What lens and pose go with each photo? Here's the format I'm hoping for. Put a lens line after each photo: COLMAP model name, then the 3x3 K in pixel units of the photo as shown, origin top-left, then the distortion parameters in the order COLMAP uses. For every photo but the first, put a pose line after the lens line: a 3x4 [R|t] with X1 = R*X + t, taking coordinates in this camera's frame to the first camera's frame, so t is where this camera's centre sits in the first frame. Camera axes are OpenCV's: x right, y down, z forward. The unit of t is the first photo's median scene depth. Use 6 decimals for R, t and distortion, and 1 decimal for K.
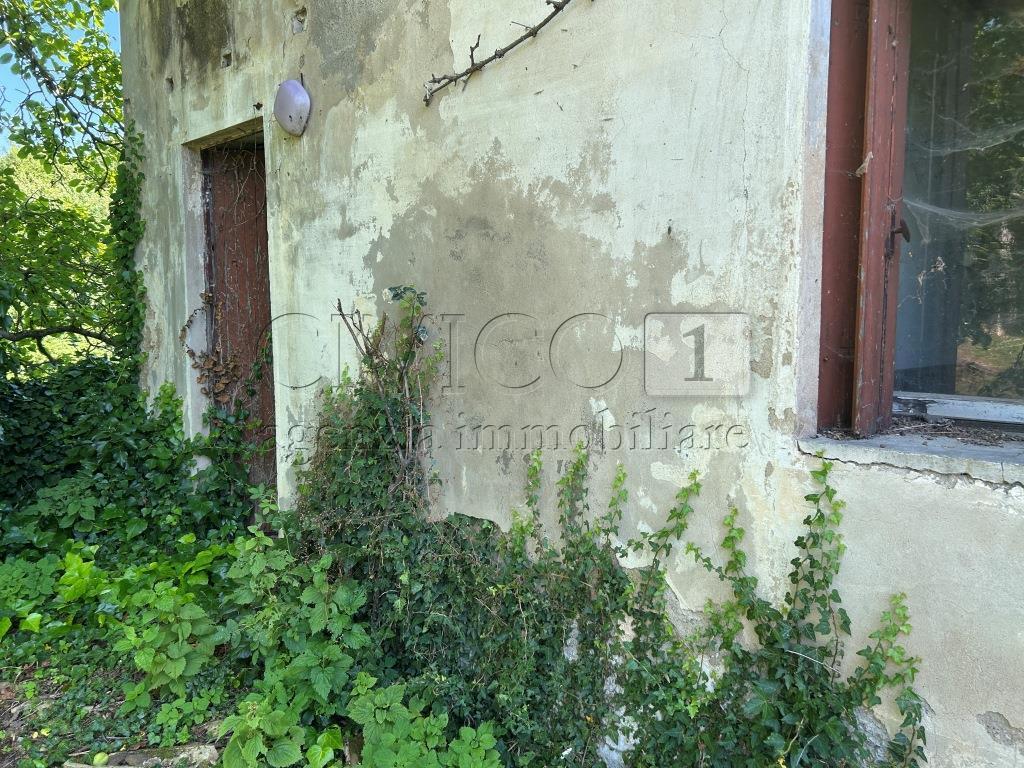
lens RADIAL K [[770.9, 0, 516.3], [0, 770.9, 387.7], [0, 0, 1]] dist [0.062827, -0.067772]
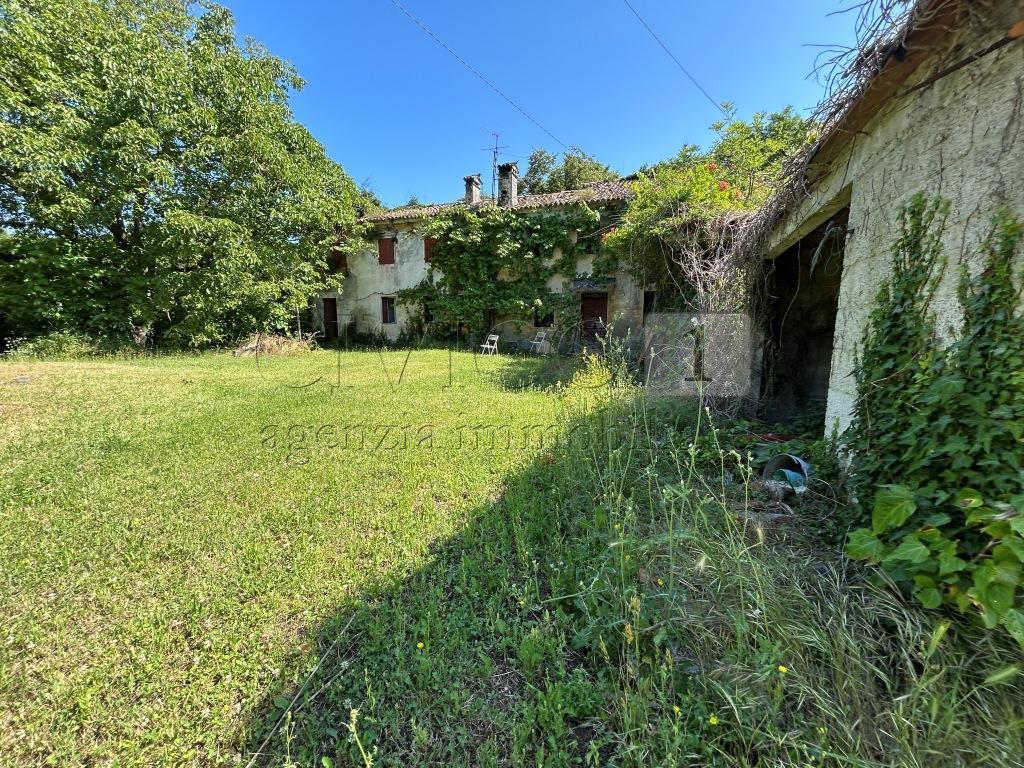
lens RADIAL K [[411.5, 0, 510.1], [0, 411.5, 384.8], [0, 0, 1]] dist [-0.000311, -0.000985]
pose [[0.922868, -0.045338, 0.382438, -0.517273], [0.030697, 0.998546, 0.044301, 0.972793], [-0.383890, -0.029145, 0.922919, -7.646821]]
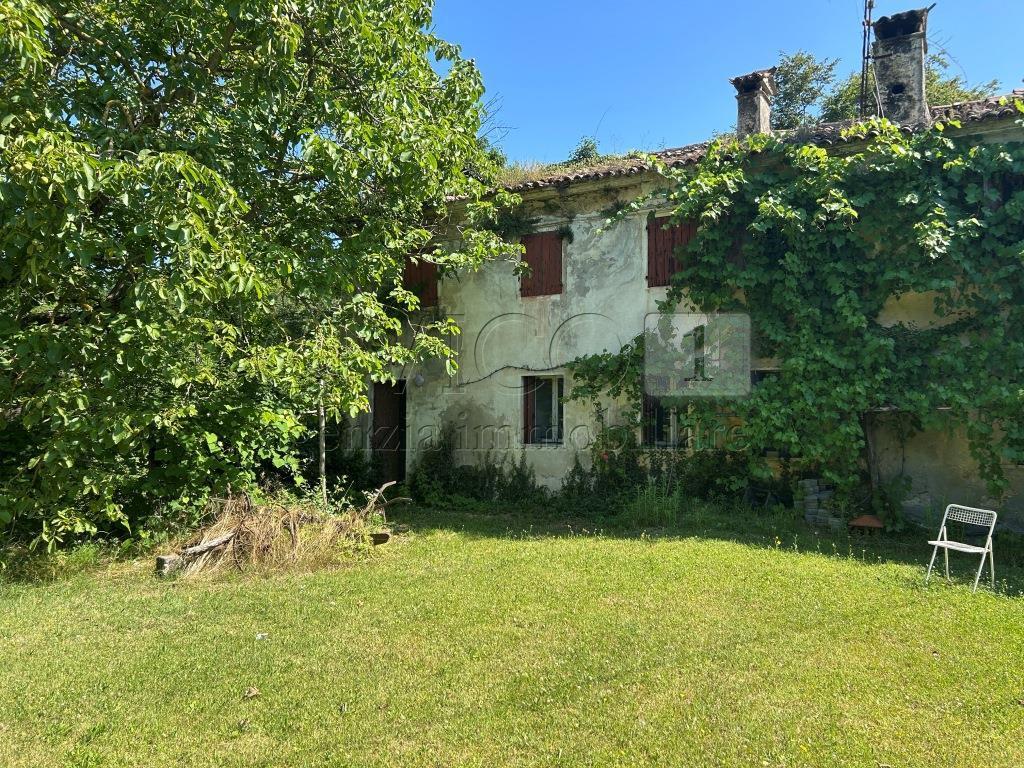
lens RADIAL K [[770.9, 0, 523.1], [0, 770.9, 385.4], [0, 0, 1]] dist [0.062827, -0.067772]
pose [[0.971033, 0.012861, 0.238601, -1.090751], [0.020608, 0.990322, -0.137250, 0.415425], [-0.238057, 0.138191, 0.961370, -4.875086]]
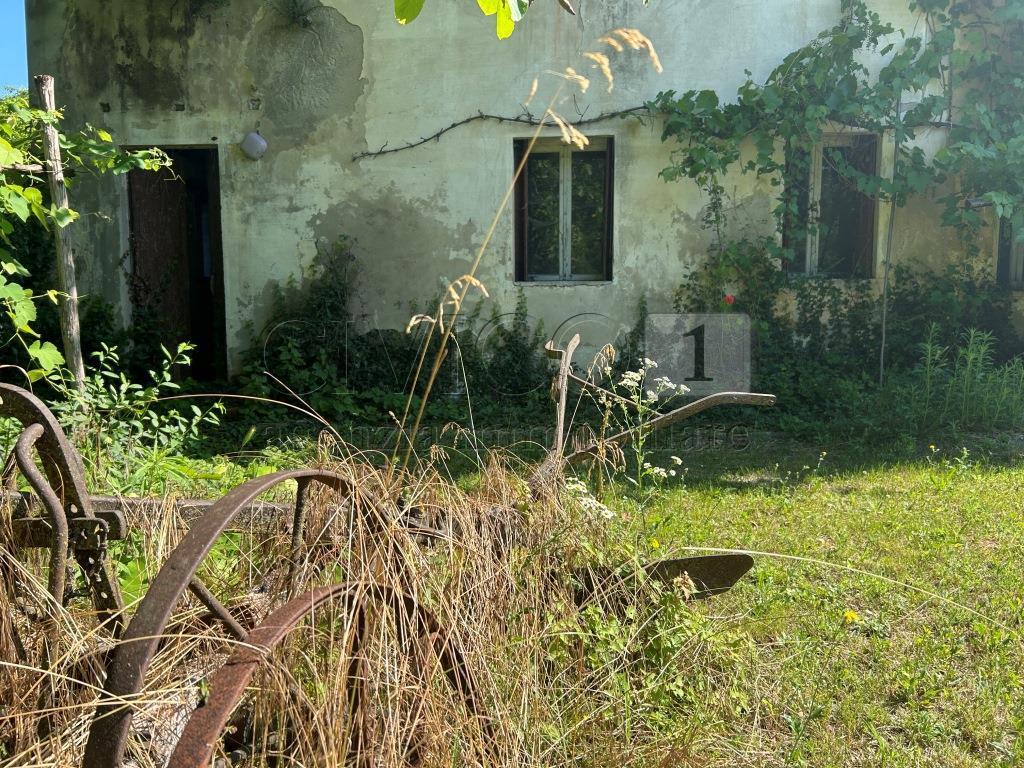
lens RADIAL K [[770.9, 0, 516.3], [0, 770.9, 383.5], [0, 0, 1]] dist [0.062827, -0.067772]
pose [[0.777955, -0.060329, 0.625416, -1.513560], [0.063663, 0.997826, 0.017062, 0.382781], [-0.625086, 0.026542, 0.780105, -1.423872]]
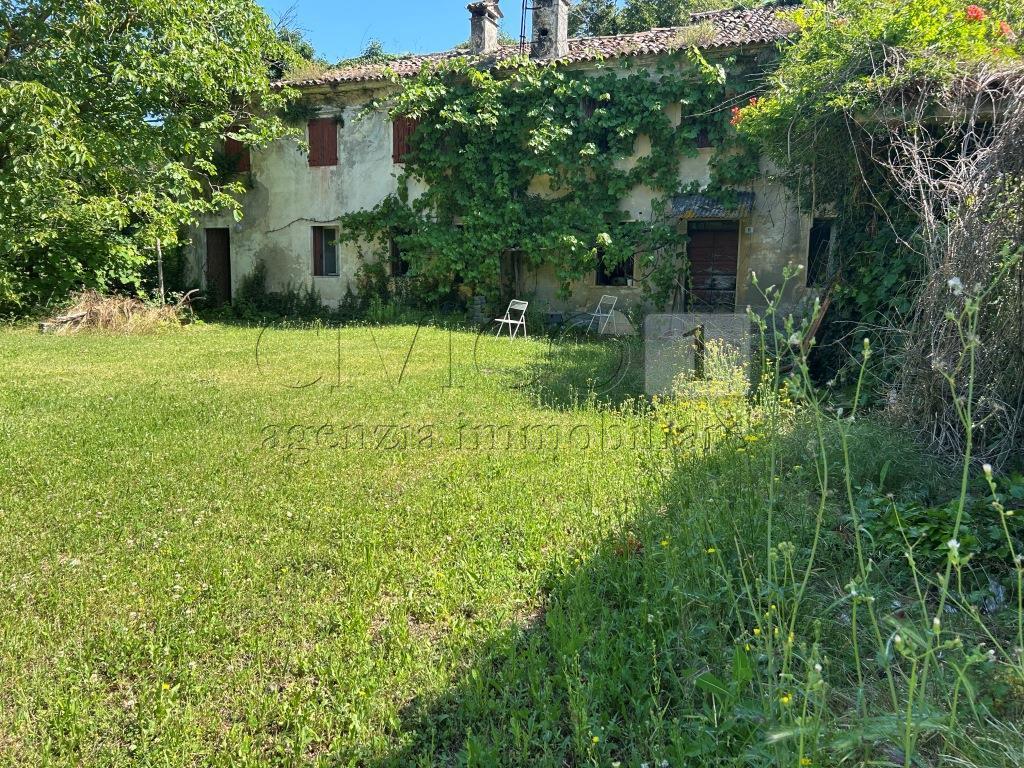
lens RADIAL K [[770.9, 0, 505.7], [0, 770.9, 372.6], [0, 0, 1]] dist [0.062827, -0.067772]
pose [[0.942355, -0.021856, 0.333899, -0.526752], [0.016639, 0.999691, 0.018477, 0.960298], [-0.334200, -0.011856, 0.942428, -7.614574]]
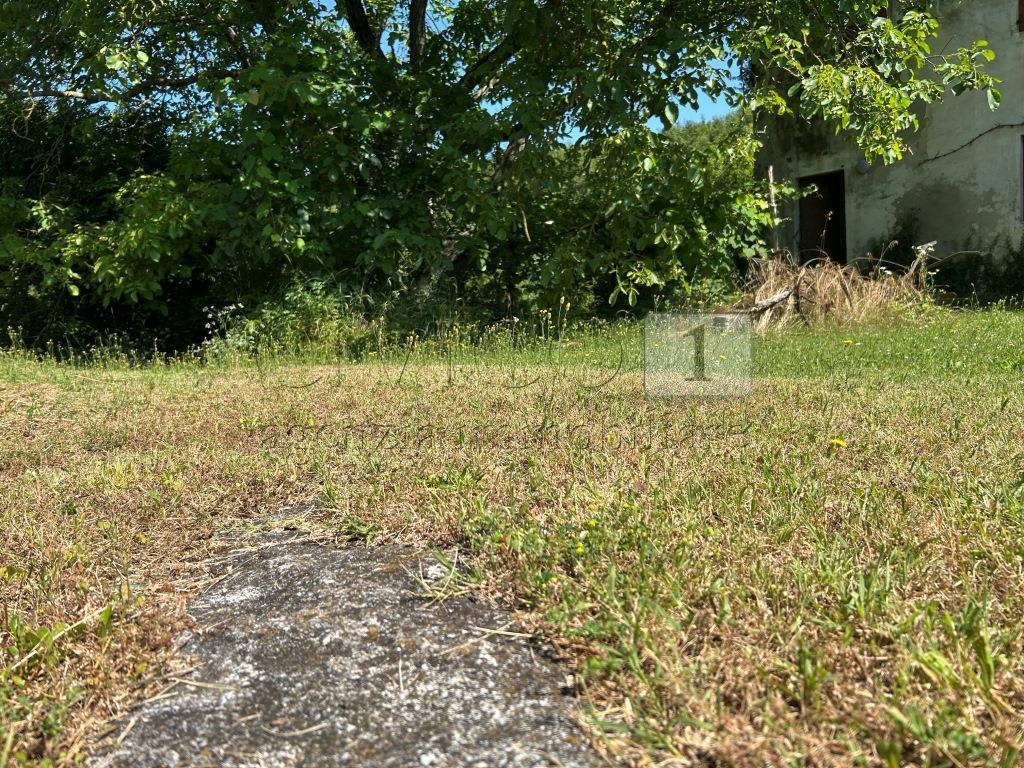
lens RADIAL K [[770.9, 0, 509.8], [0, 770.9, 387.8], [0, 0, 1]] dist [0.062827, -0.067772]
pose [[0.989298, -0.053265, -0.135840, -2.207997], [0.054628, 0.998487, 0.006318, 0.870389], [0.135298, -0.013671, 0.990711, -4.380781]]
